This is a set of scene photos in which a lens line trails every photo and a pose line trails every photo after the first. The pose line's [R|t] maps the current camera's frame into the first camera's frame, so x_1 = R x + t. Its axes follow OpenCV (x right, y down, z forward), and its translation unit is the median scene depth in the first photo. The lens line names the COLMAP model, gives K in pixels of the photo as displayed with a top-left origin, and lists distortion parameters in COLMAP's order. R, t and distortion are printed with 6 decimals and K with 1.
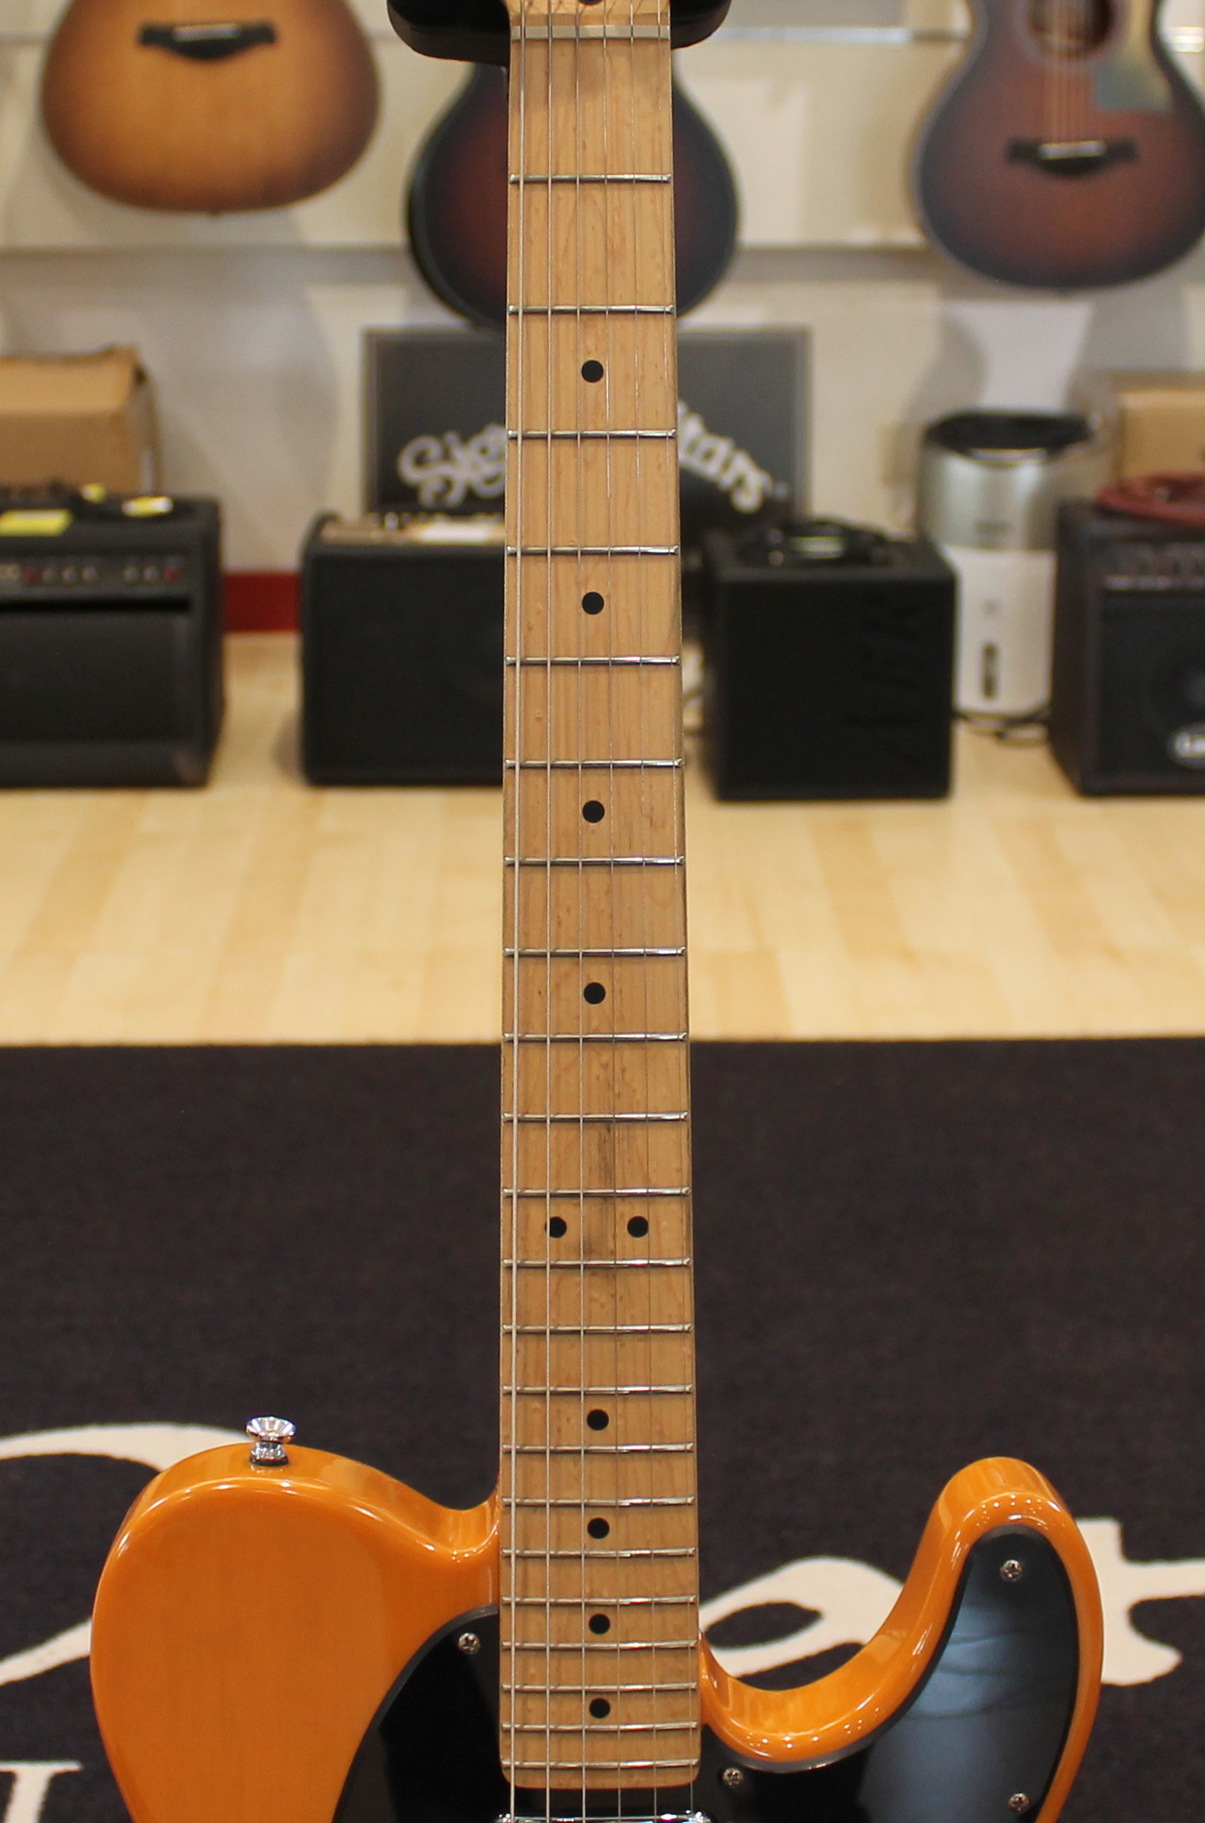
lens RADIAL K [[2754.0, 0, 593.9], [0, 2754.0, 908.6], [0, 0, 1]] dist [-0.119781, 0.000000]
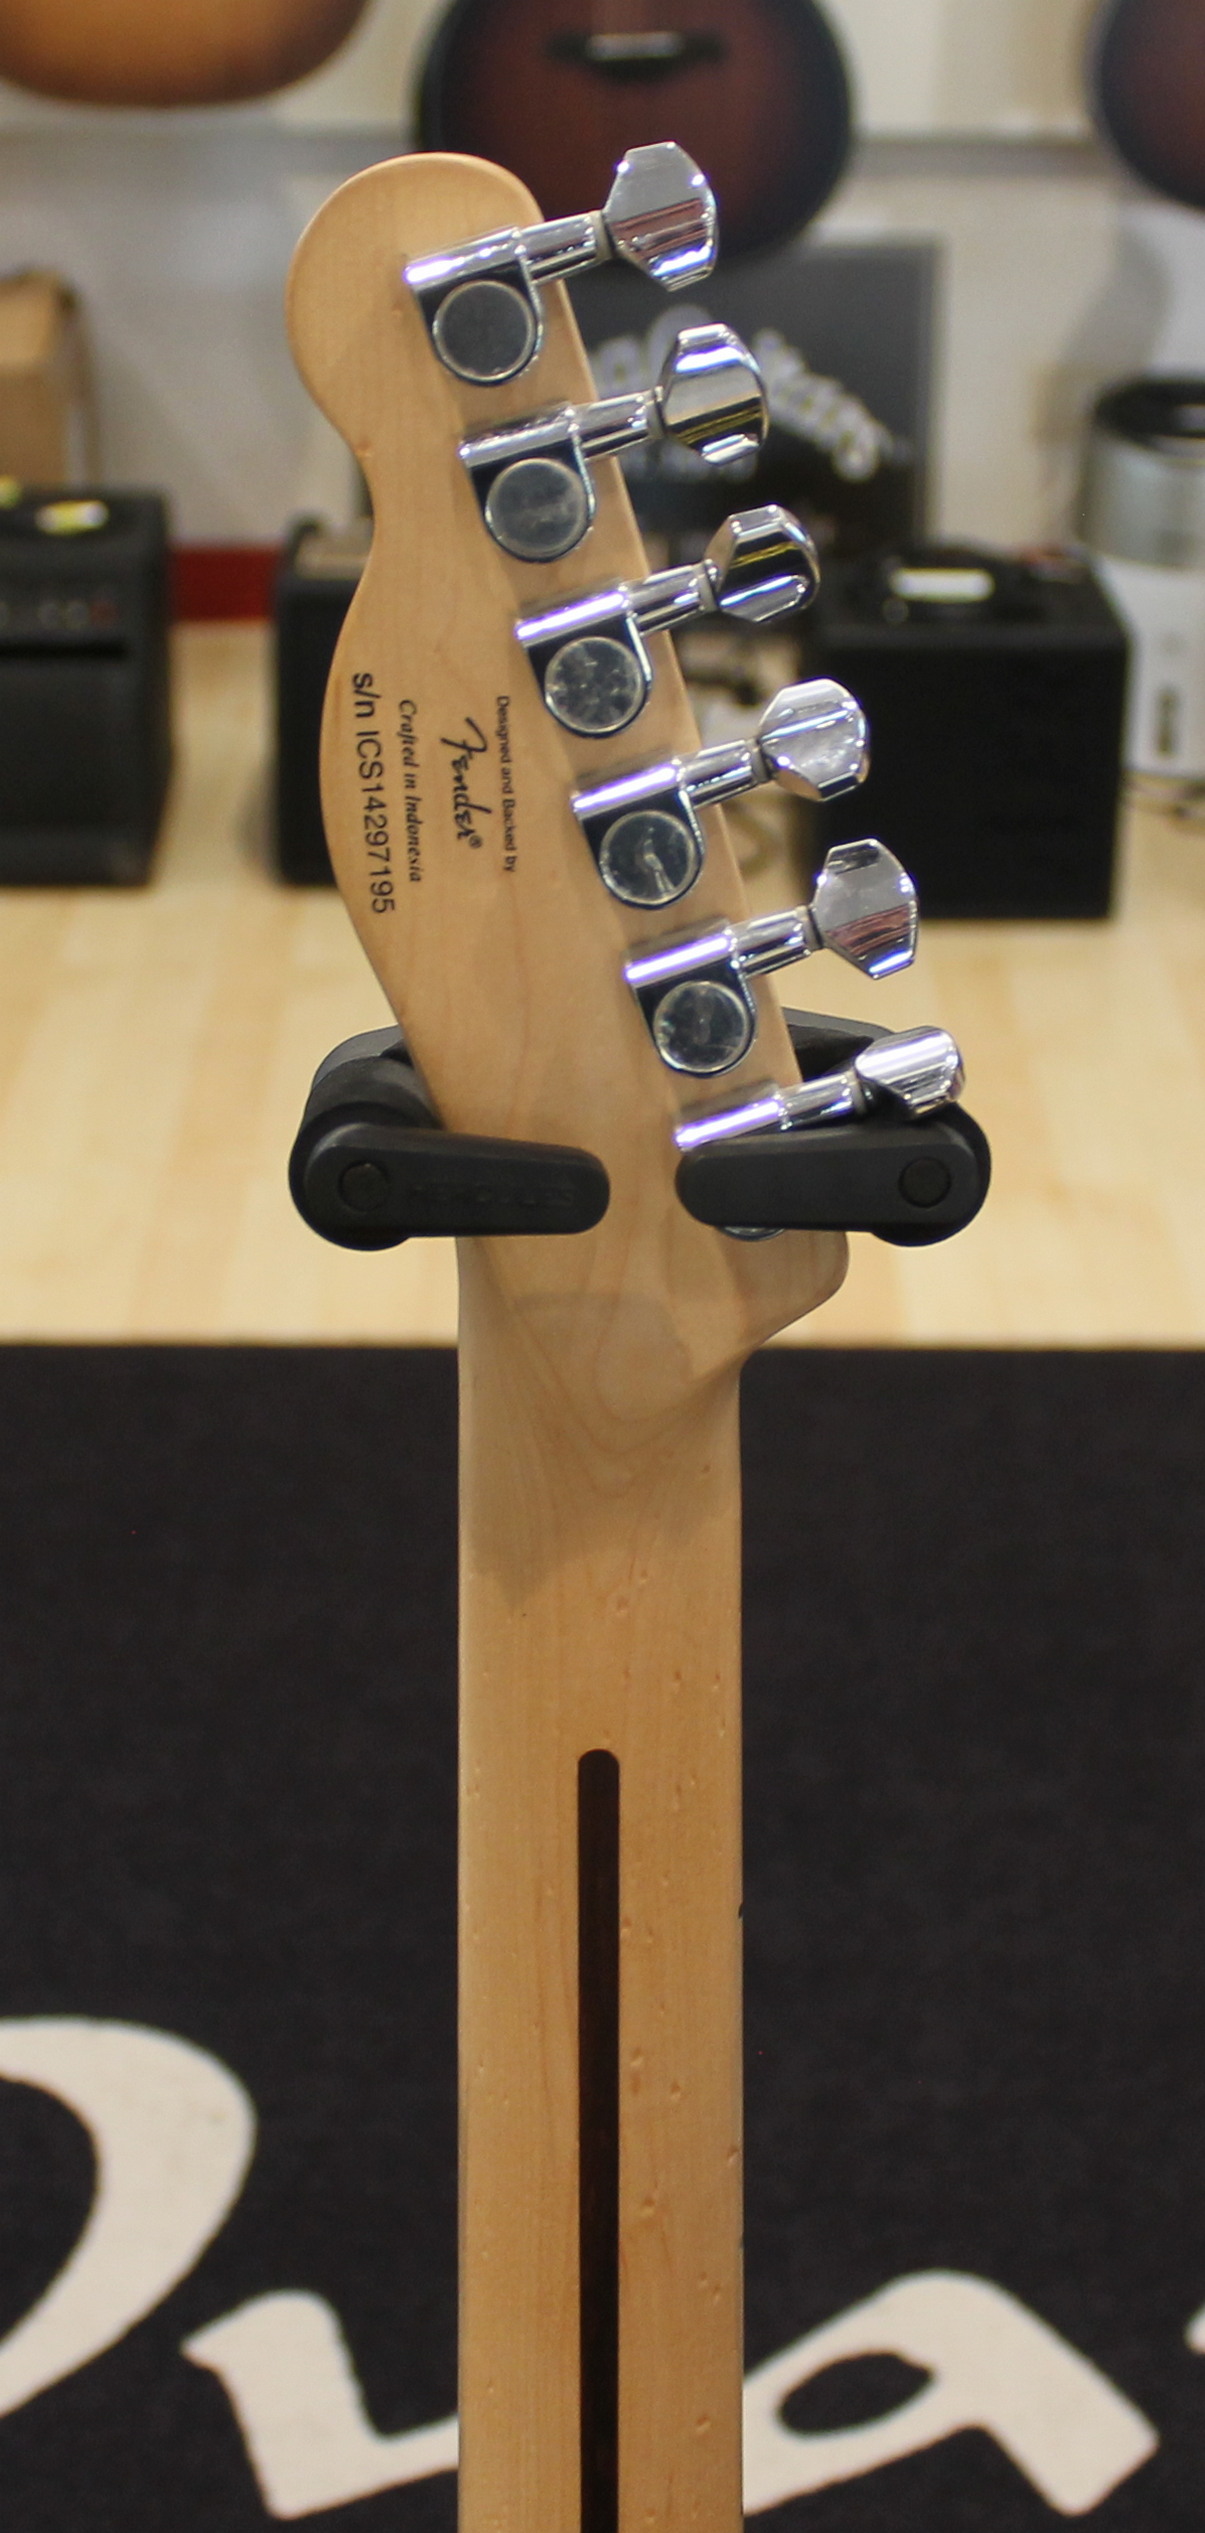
lens RADIAL K [[3331.3, 0, 585.5], [0, 3331.3, 1263.4], [0, 0, 1]] dist [-0.137555, 0.000000]
pose [[0.999747, 0.014637, -0.017084, -0.005545], [-0.011945, 0.988878, 0.148251, -0.398120], [0.019064, -0.148010, 0.988802, 0.316700]]
